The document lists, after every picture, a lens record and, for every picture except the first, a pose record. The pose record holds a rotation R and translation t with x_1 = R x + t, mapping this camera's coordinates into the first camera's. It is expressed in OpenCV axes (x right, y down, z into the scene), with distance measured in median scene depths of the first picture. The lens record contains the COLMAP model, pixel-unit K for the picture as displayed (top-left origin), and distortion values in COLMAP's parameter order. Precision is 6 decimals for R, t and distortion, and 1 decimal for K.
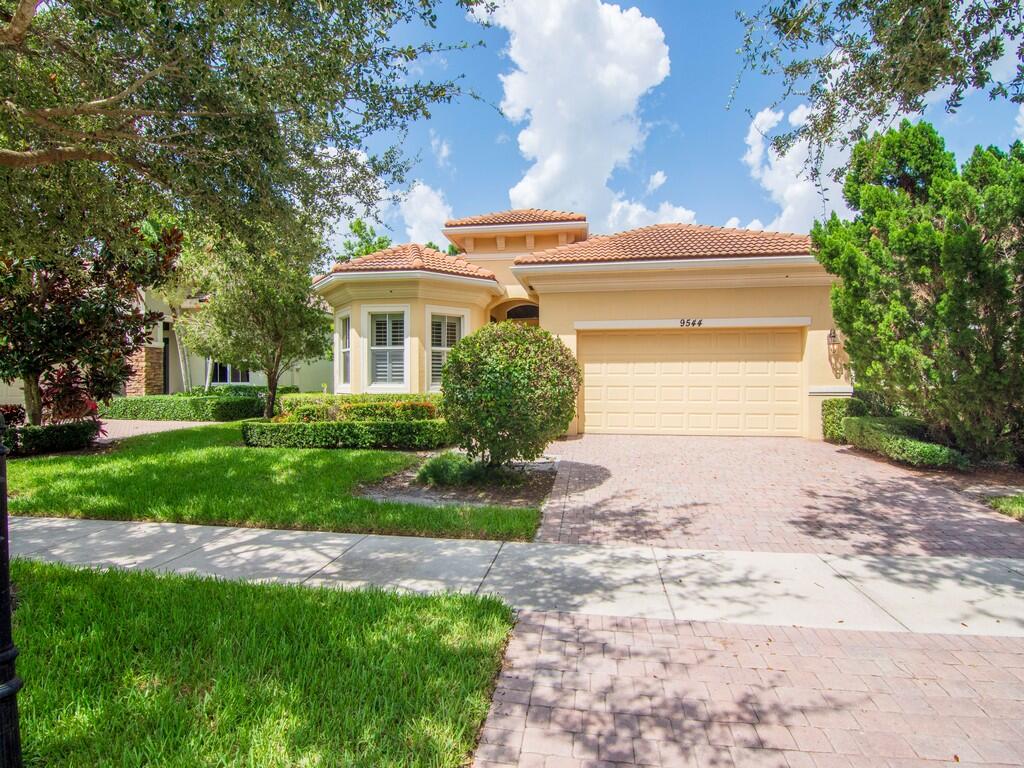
lens RADIAL K [[477.0, 0, 531.9], [0, 477.0, 378.9], [0, 0, 1]] dist [0.042721, -0.000073]
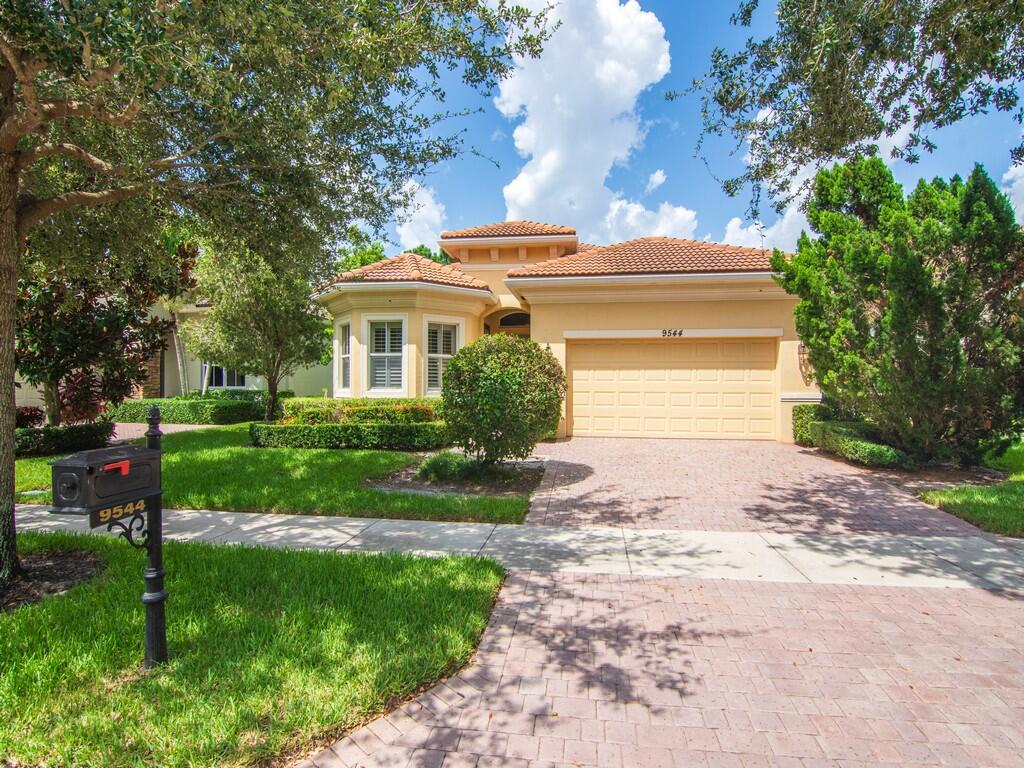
lens RADIAL K [[519.6, 0, 517.3], [0, 519.6, 381.9], [0, 0, 1]] dist [-0.001287, -0.000026]
pose [[0.999818, 0.004373, -0.018587, 0.008247], [-0.004442, 0.999983, -0.003688, -0.002205], [0.018571, 0.003770, 0.999820, -0.170050]]
